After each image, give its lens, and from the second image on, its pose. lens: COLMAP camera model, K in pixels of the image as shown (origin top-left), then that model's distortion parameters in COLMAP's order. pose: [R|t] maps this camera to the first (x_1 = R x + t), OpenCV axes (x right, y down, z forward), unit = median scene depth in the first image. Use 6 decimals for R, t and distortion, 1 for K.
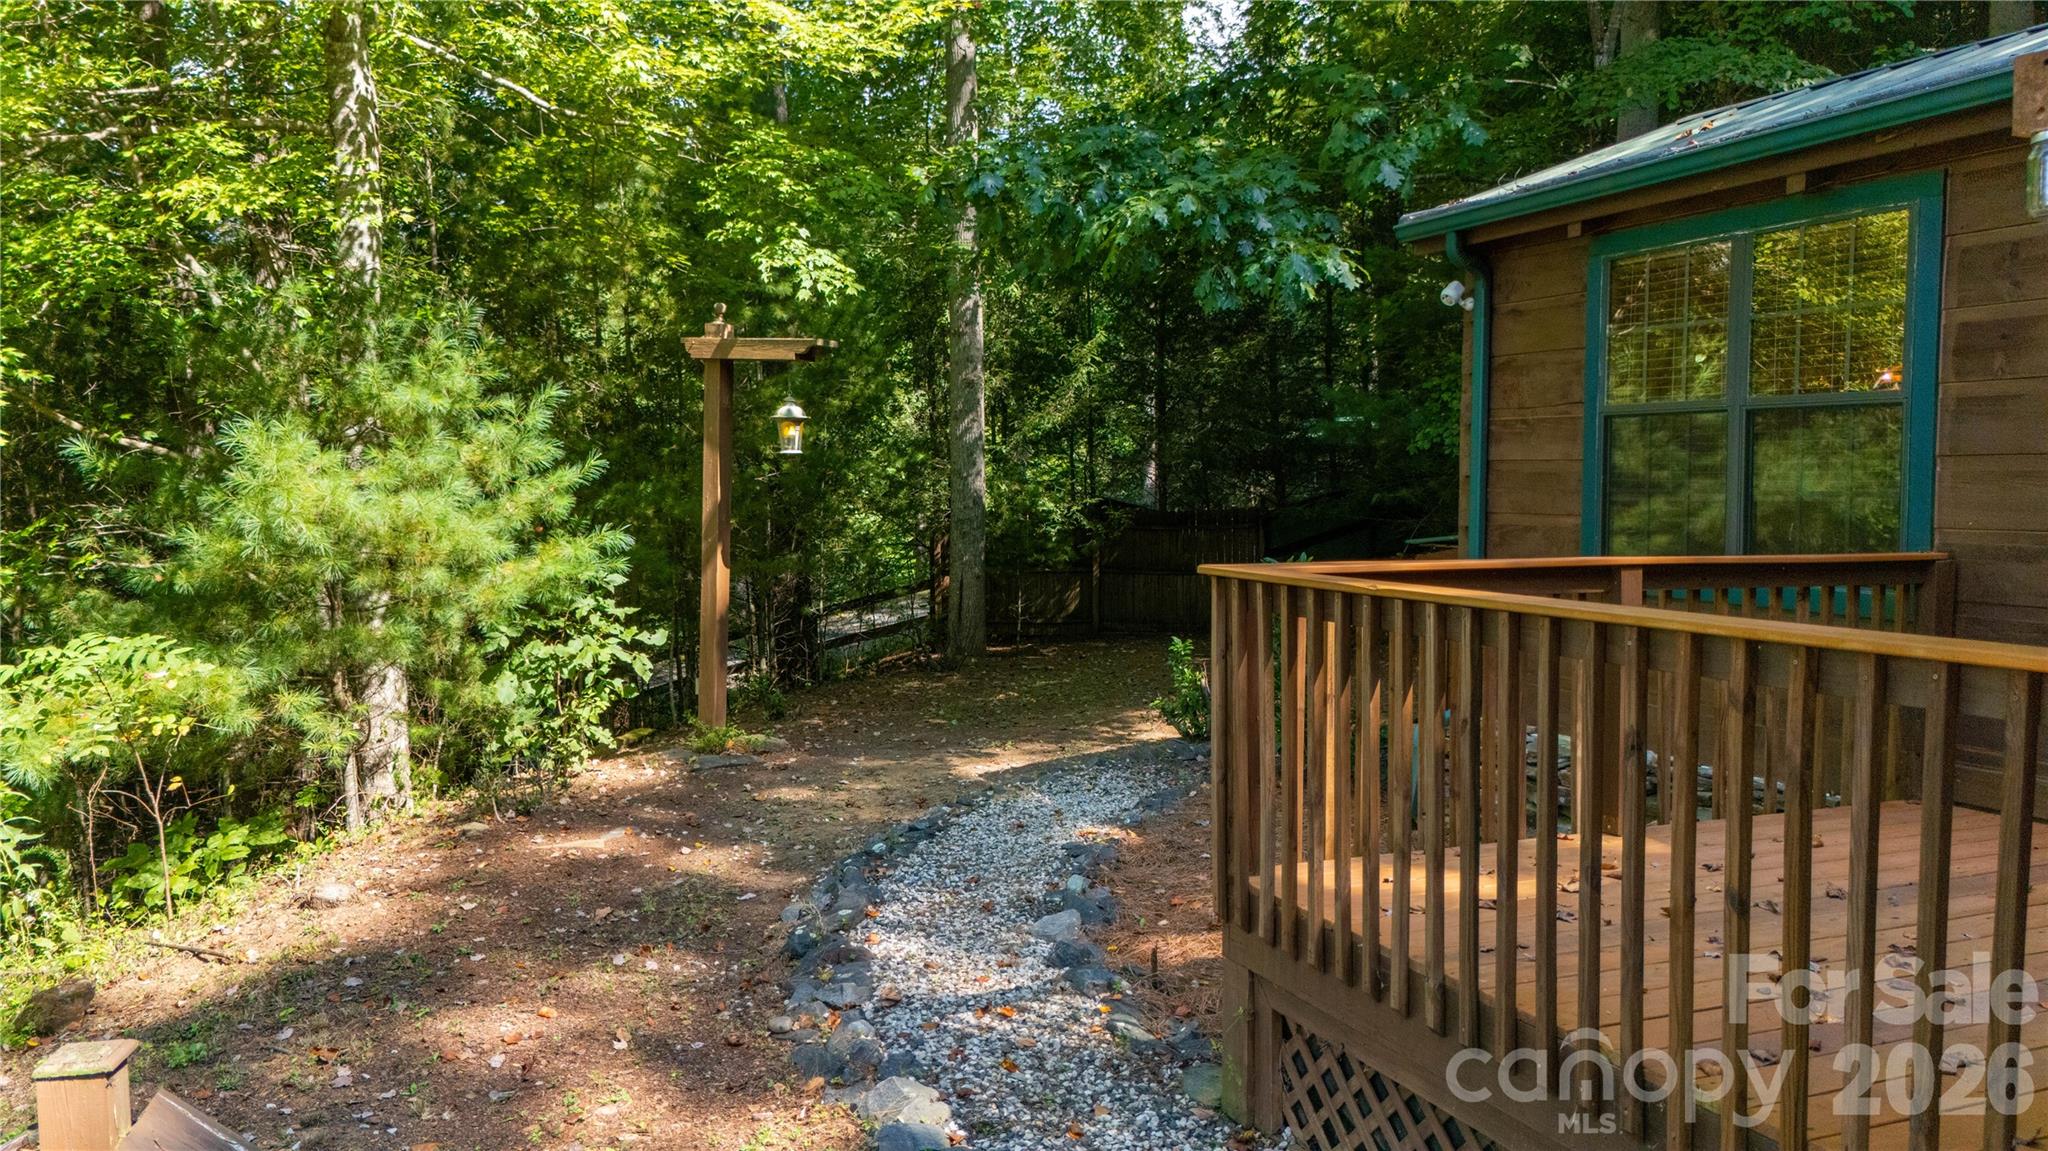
lens RADIAL K [[1510.4, 0, 1017.5], [0, 1510.4, 571.8], [0, 0, 1]] dist [0.096790, -0.111268]
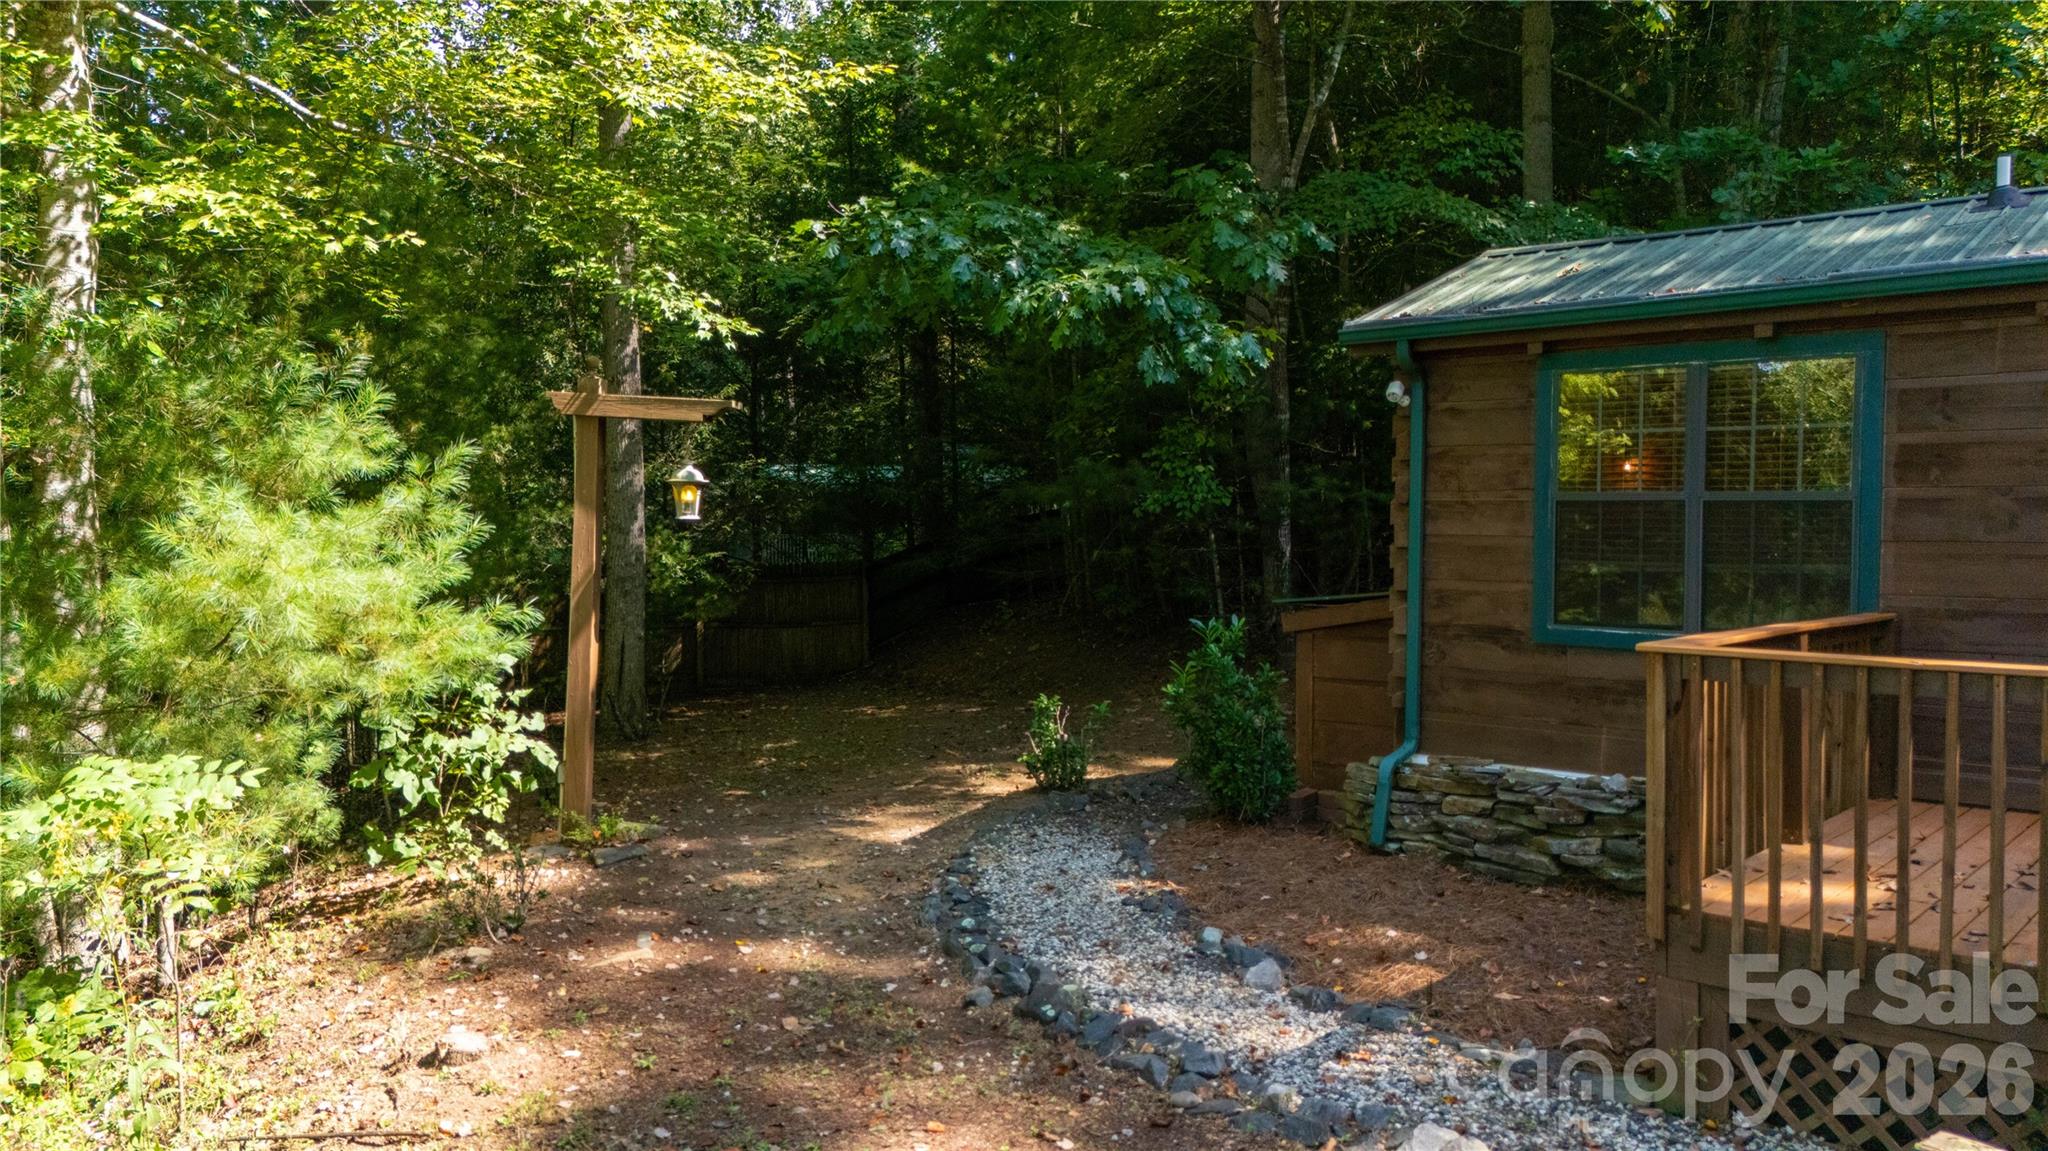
lens RADIAL K [[1510.4, 0, 1017.5], [0, 1510.4, 571.8], [0, 0, 1]] dist [0.096790, -0.111268]
pose [[0.903416, -0.011553, 0.428610, -0.482137], [0.022791, 0.999518, -0.021095, -0.026791], [-0.428159, 0.028826, 0.903243, 0.077175]]
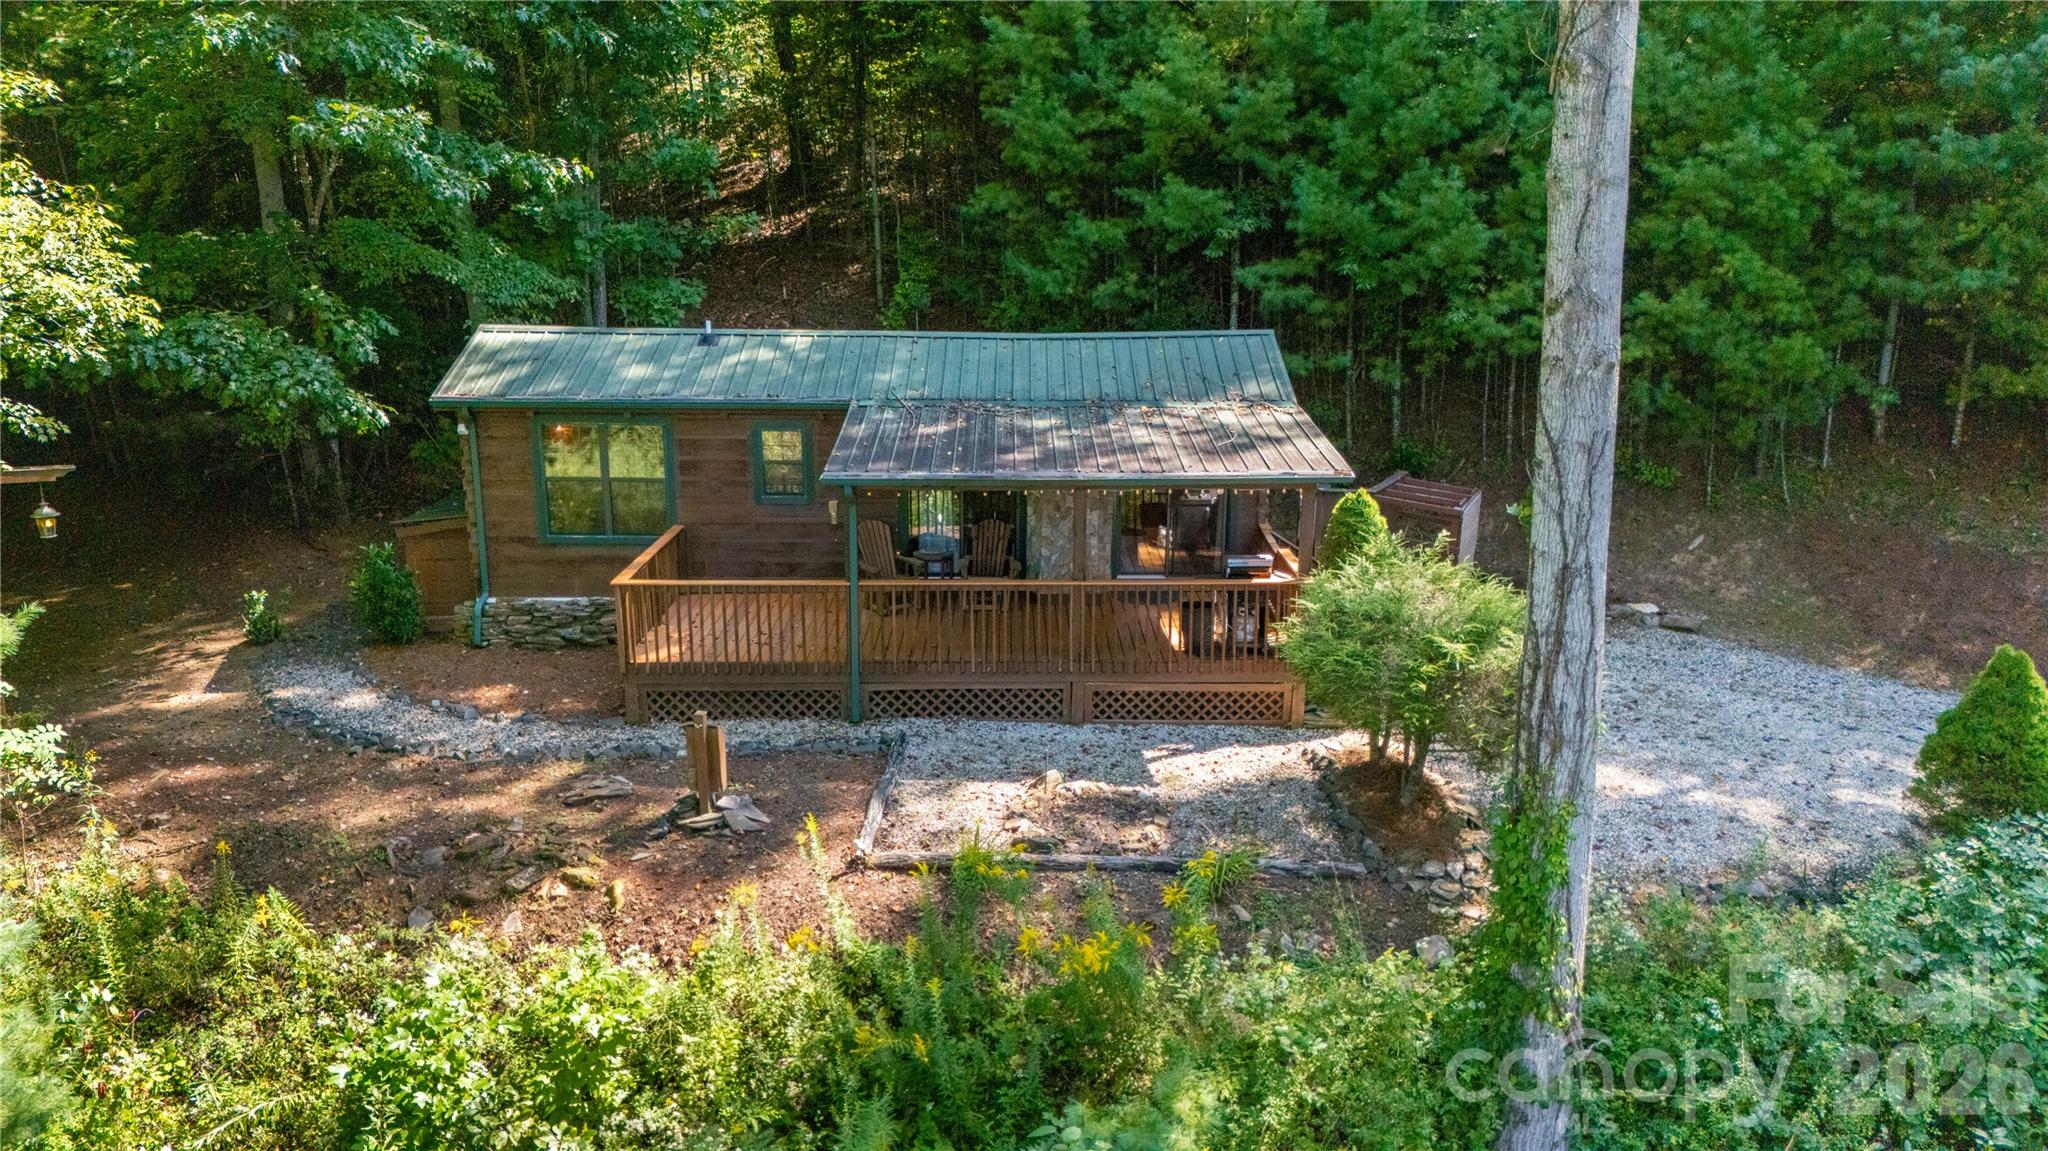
lens RADIAL K [[1510.4, 0, 1017.5], [0, 1510.4, 571.8], [0, 0, 1]] dist [0.096790, -0.111268]
pose [[0.382857, -0.225031, 0.895981, -1.597859], [0.054849, 0.973704, 0.221114, -0.451098], [-0.922178, -0.035512, 0.385132, -0.745121]]
